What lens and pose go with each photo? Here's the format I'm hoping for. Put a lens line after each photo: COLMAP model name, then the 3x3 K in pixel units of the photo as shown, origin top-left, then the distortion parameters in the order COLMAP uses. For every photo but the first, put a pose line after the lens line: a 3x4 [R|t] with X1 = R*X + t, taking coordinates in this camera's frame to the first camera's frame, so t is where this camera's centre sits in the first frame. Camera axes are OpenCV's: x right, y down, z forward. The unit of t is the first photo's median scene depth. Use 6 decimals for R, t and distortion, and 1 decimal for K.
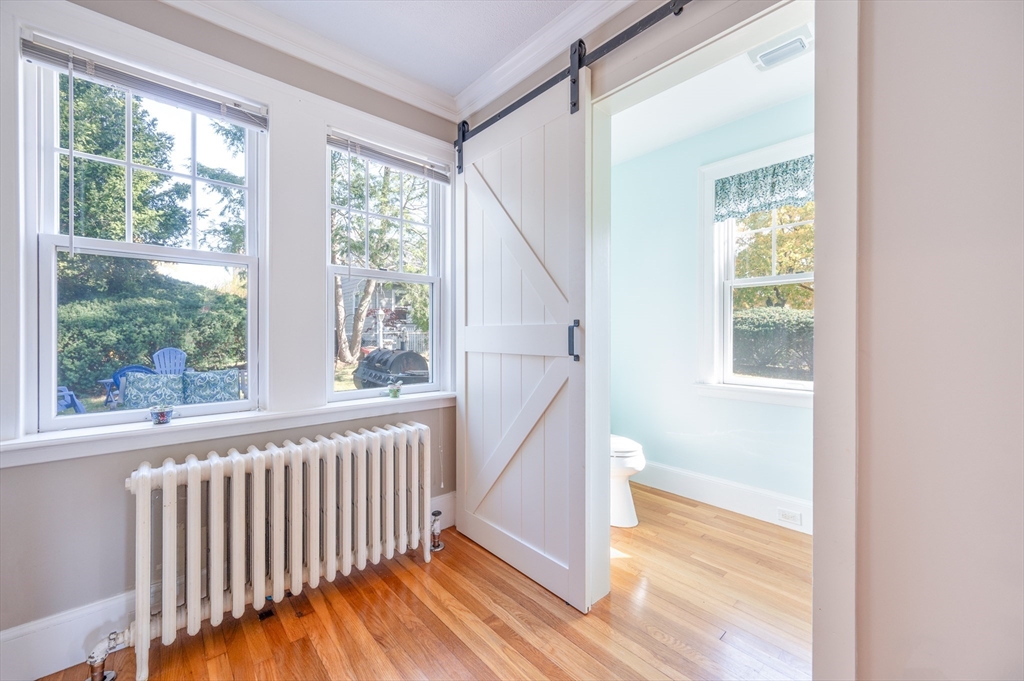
lens RADIAL K [[409.5, 0, 514.4], [0, 409.5, 337.8], [0, 0, 1]] dist [-0.002959, -0.000355]
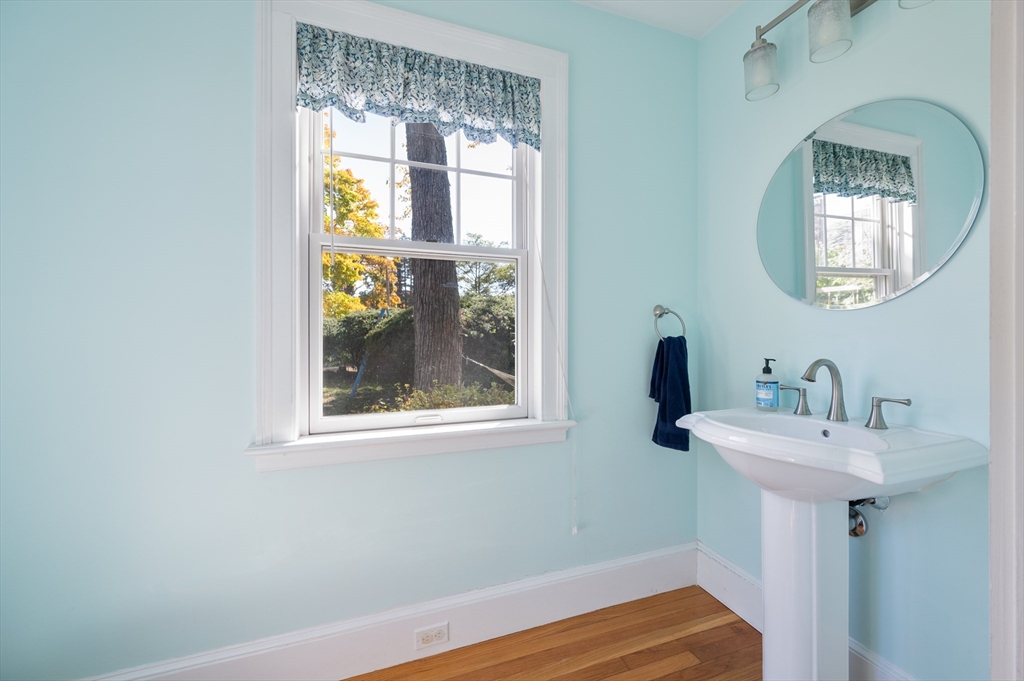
lens RADIAL K [[409.5, 0, 514.4], [0, 409.5, 337.8], [0, 0, 1]] dist [-0.002959, -0.000355]
pose [[0.366906, 0.000850, 0.930257, 0.138848], [0.007959, 0.999960, -0.004053, -0.004327], [-0.930224, 0.008891, 0.366885, 0.607209]]
